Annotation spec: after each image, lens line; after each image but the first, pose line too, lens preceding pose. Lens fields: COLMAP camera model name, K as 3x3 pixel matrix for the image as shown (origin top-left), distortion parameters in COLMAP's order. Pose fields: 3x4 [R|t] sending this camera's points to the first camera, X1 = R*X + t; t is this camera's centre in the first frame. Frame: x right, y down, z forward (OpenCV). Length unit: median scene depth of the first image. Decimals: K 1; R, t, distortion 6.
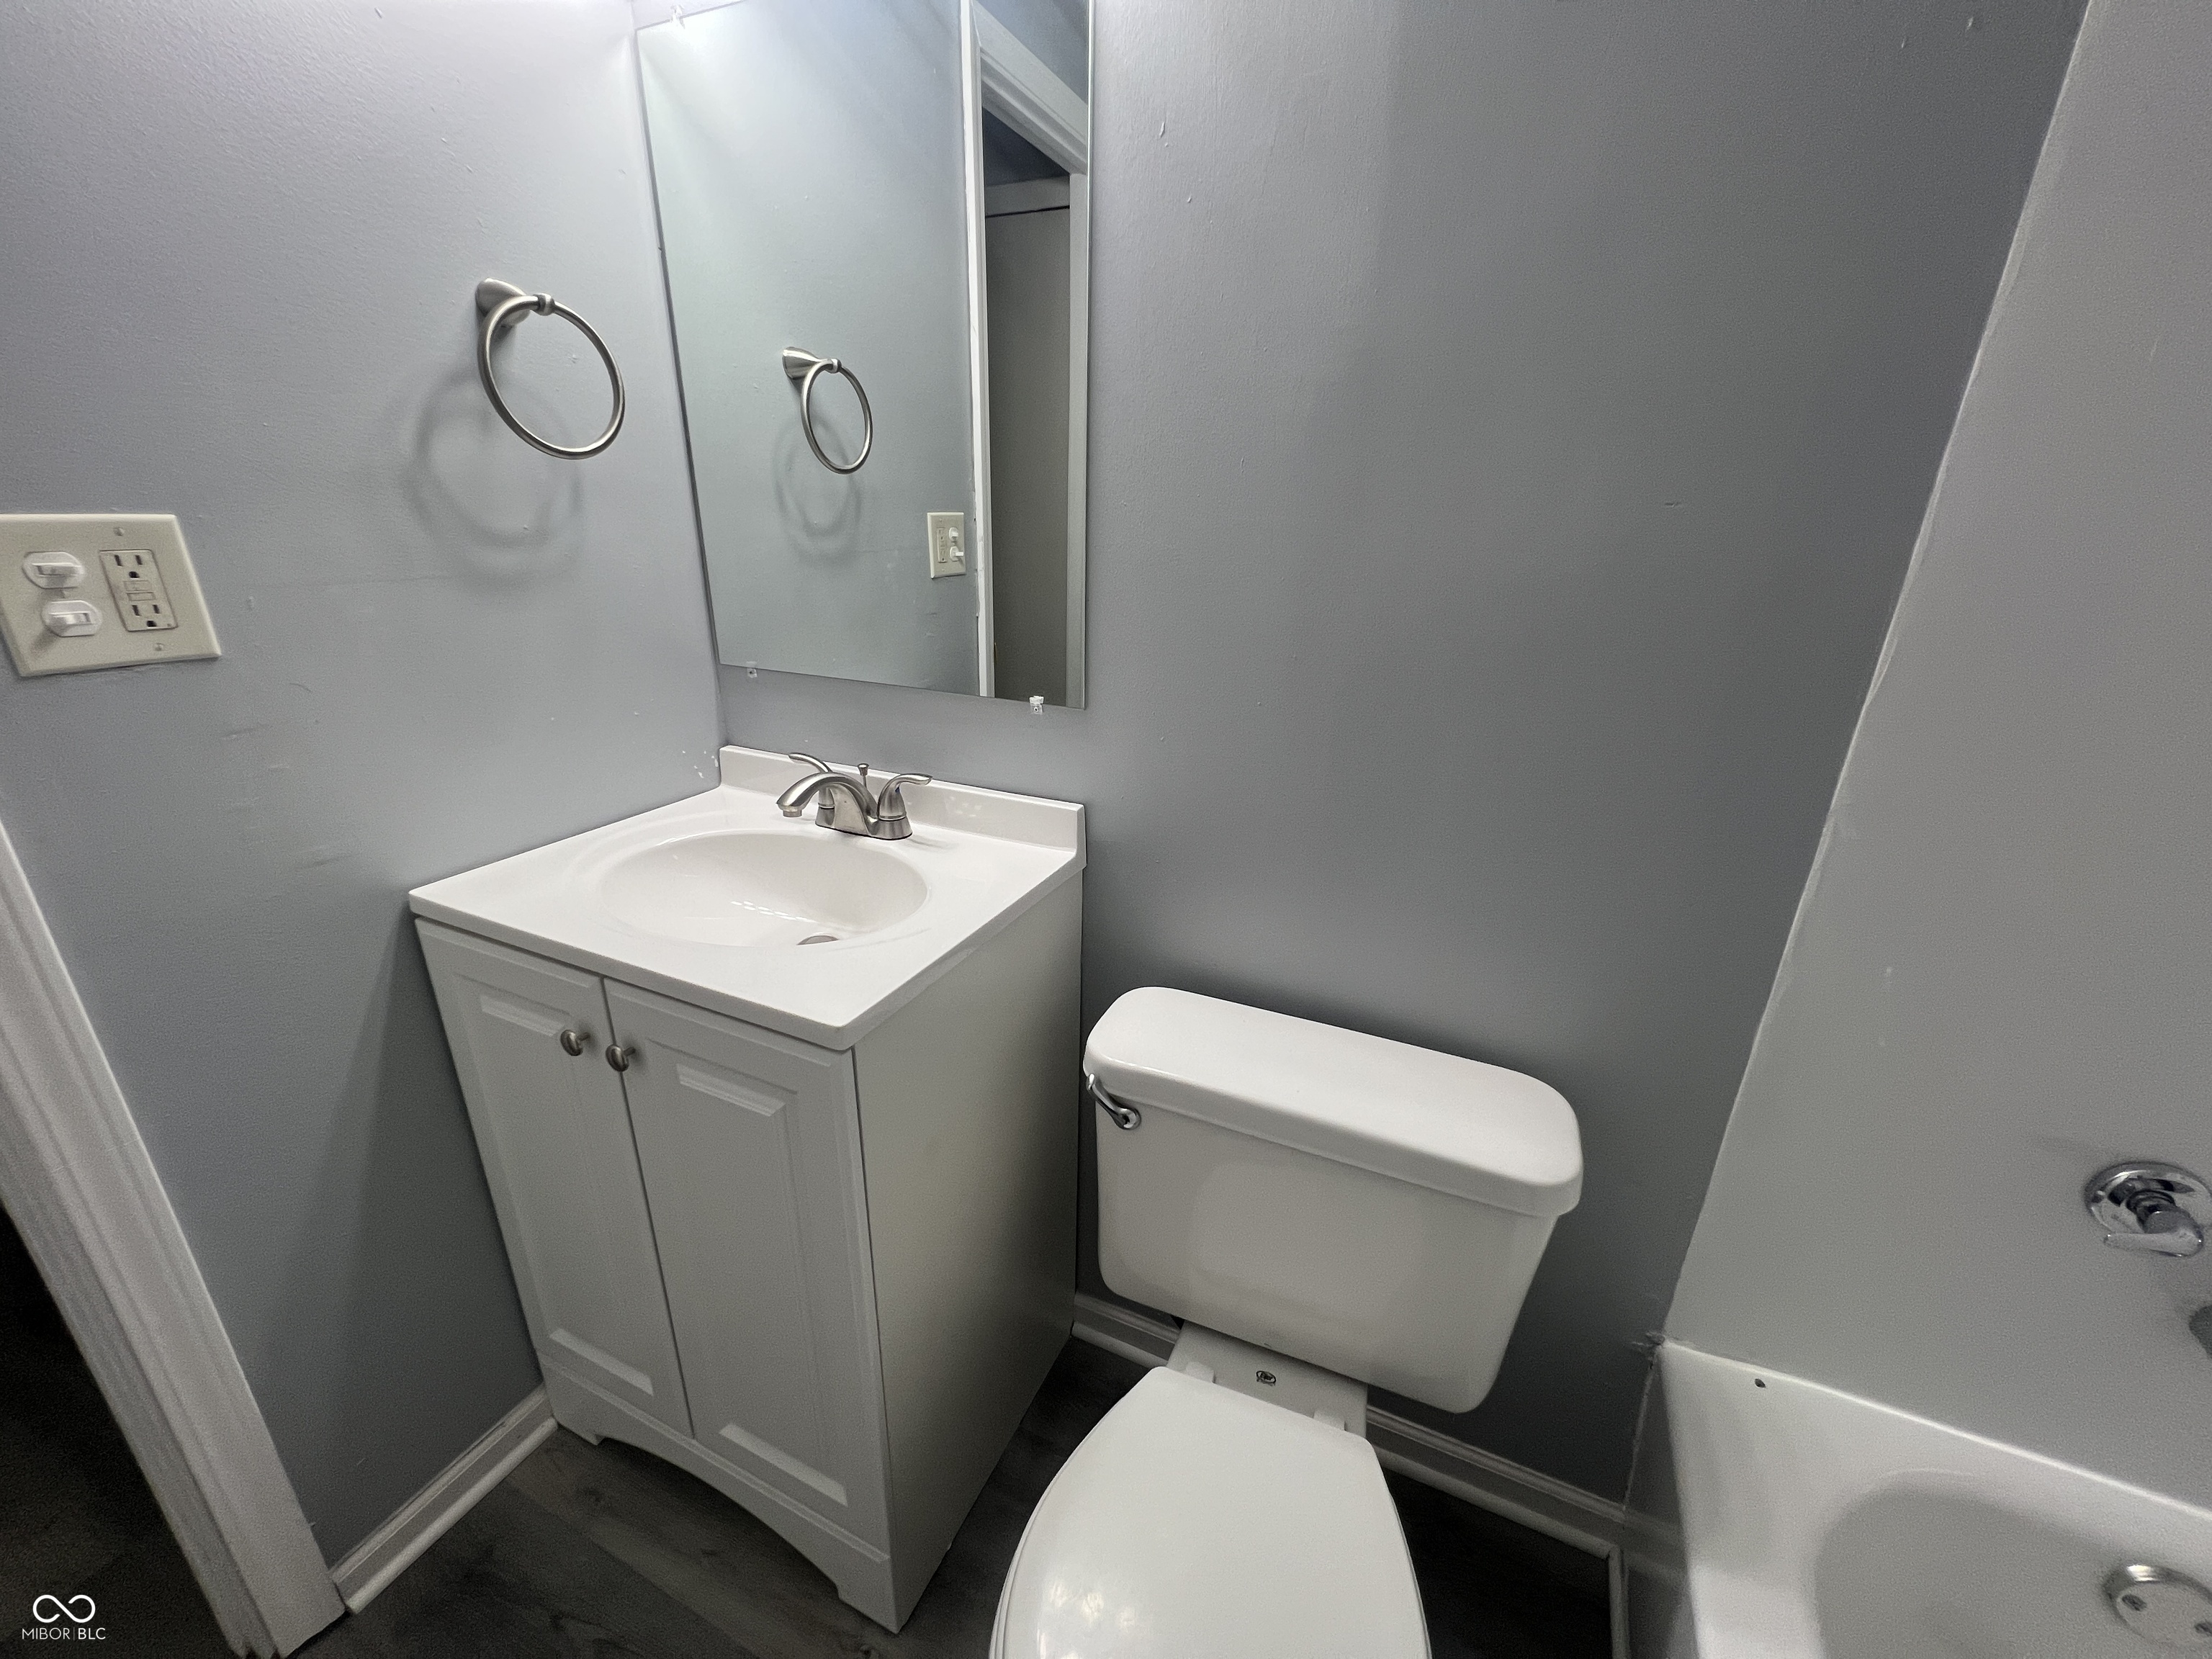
lens RADIAL K [[881.4, 0, 1098.4], [0, 881.4, 836.5], [0, 0, 1]] dist [-0.001004, 0.000259]
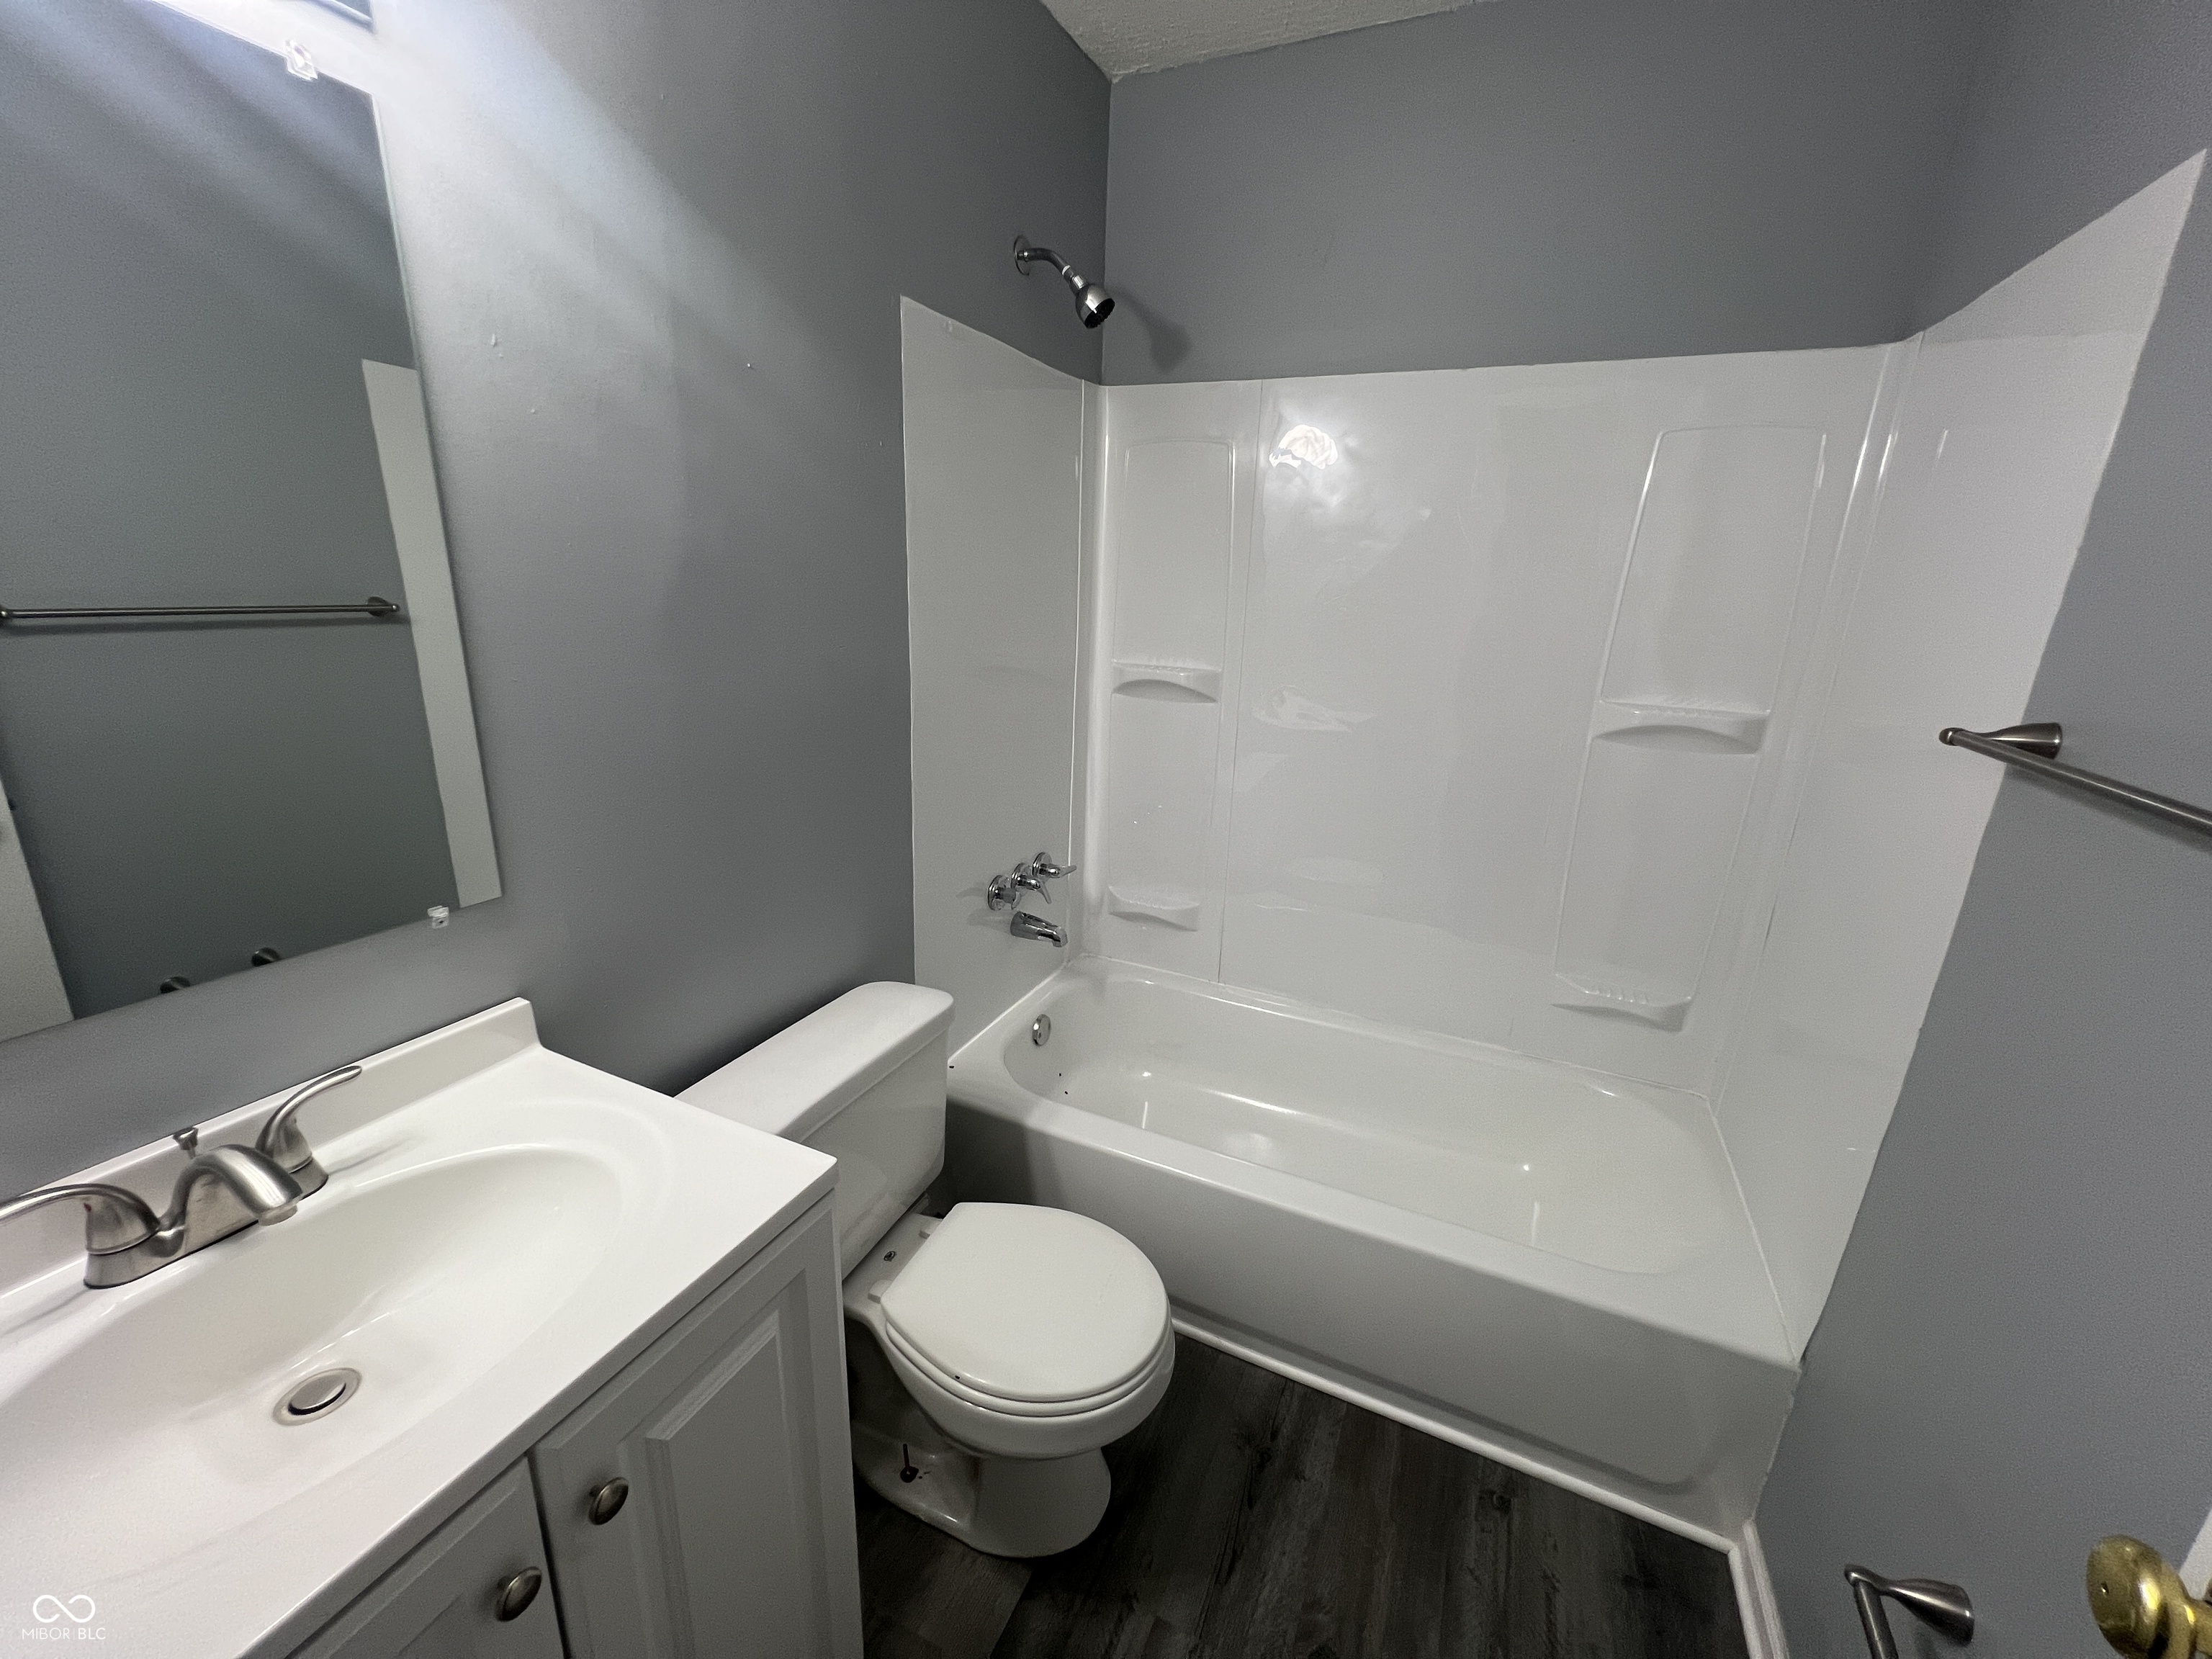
lens RADIAL K [[881.4, 0, 1106.9], [0, 881.4, 830.3], [0, 0, 1]] dist [-0.001004, 0.000259]
pose [[-0.008648, -0.285327, 0.958391, -0.861197], [0.310399, 0.910317, 0.273815, -0.258329], [-0.950567, 0.299852, 0.080693, 0.301383]]
